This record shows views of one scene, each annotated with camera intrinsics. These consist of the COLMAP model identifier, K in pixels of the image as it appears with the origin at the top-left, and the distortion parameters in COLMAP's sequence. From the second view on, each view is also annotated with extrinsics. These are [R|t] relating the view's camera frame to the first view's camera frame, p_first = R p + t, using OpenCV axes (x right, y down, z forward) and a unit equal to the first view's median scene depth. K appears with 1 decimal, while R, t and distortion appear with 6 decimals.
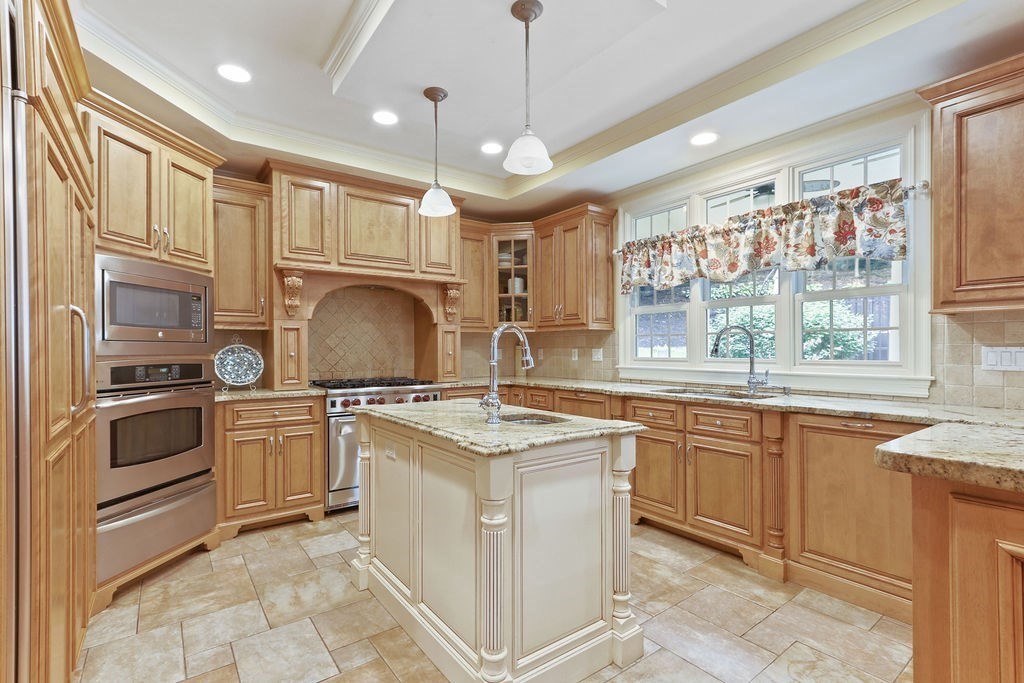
lens RADIAL K [[471.4, 0, 513.9], [0, 471.4, 344.7], [0, 0, 1]] dist [-0.002757, -0.000569]
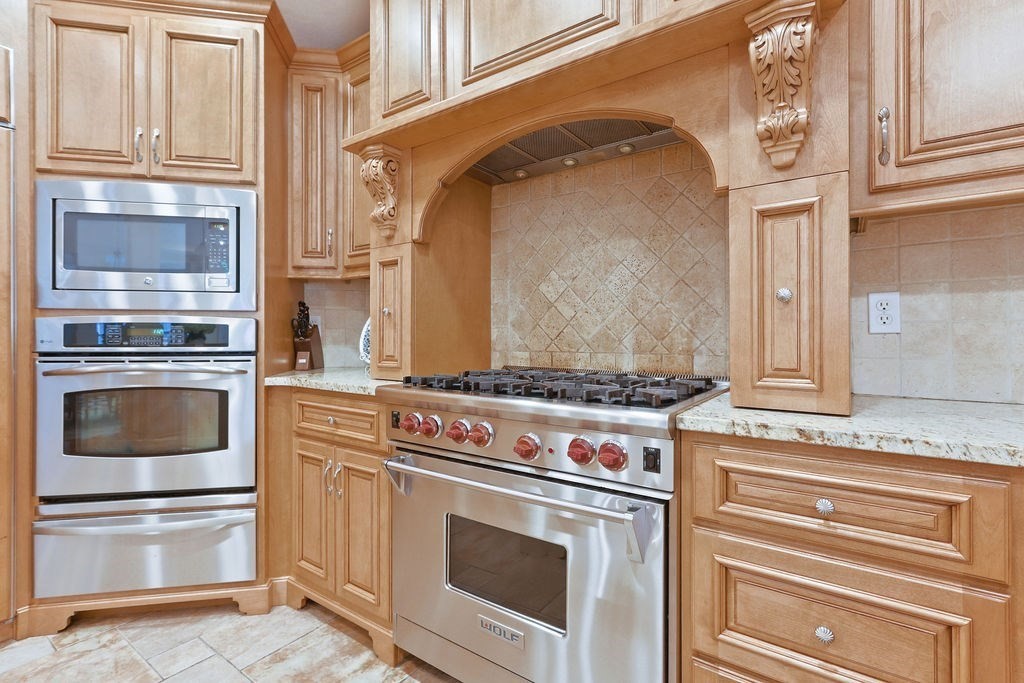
lens RADIAL K [[463.3, 0, 515.0], [0, 463.3, 333.6], [0, 0, 1]] dist [-0.001356, -0.000164]
pose [[0.312899, 0.001620, -0.949785, 0.063899], [0.008074, 0.999958, 0.004366, 0.043953], [0.949752, -0.009035, 0.312873, 0.969575]]
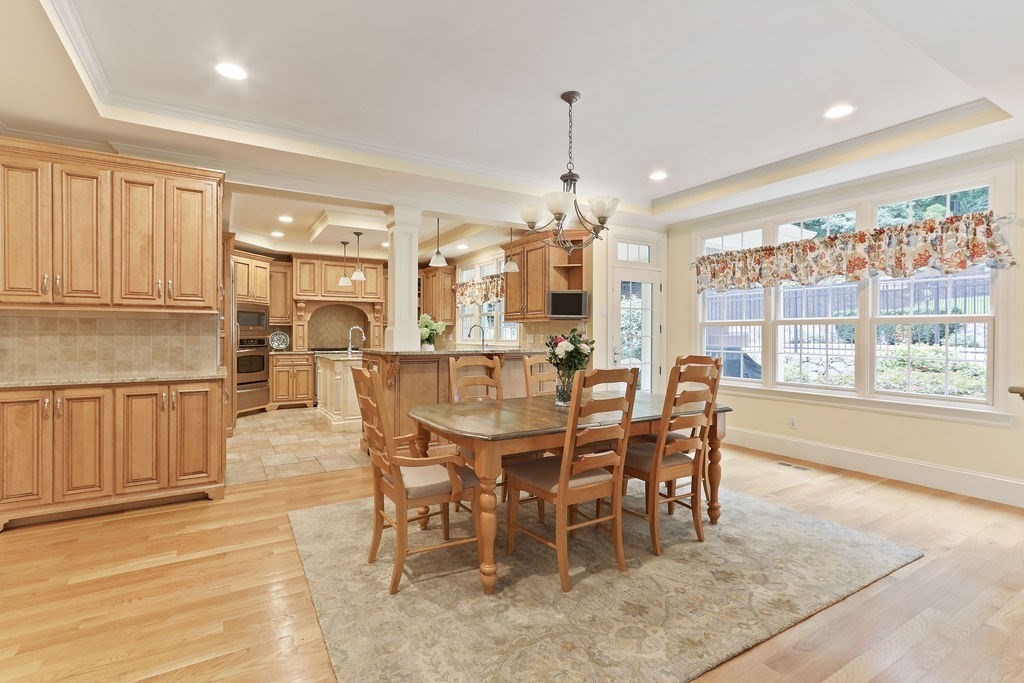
lens RADIAL K [[481.3, 0, 503.4], [0, 481.3, 328.6], [0, 0, 1]] dist [0.009135, 0.000235]
pose [[0.994081, 0.003686, -0.108579, 0.791109], [-0.004237, 0.999979, -0.004842, -0.009400], [0.108559, 0.005274, 0.994076, -1.271769]]
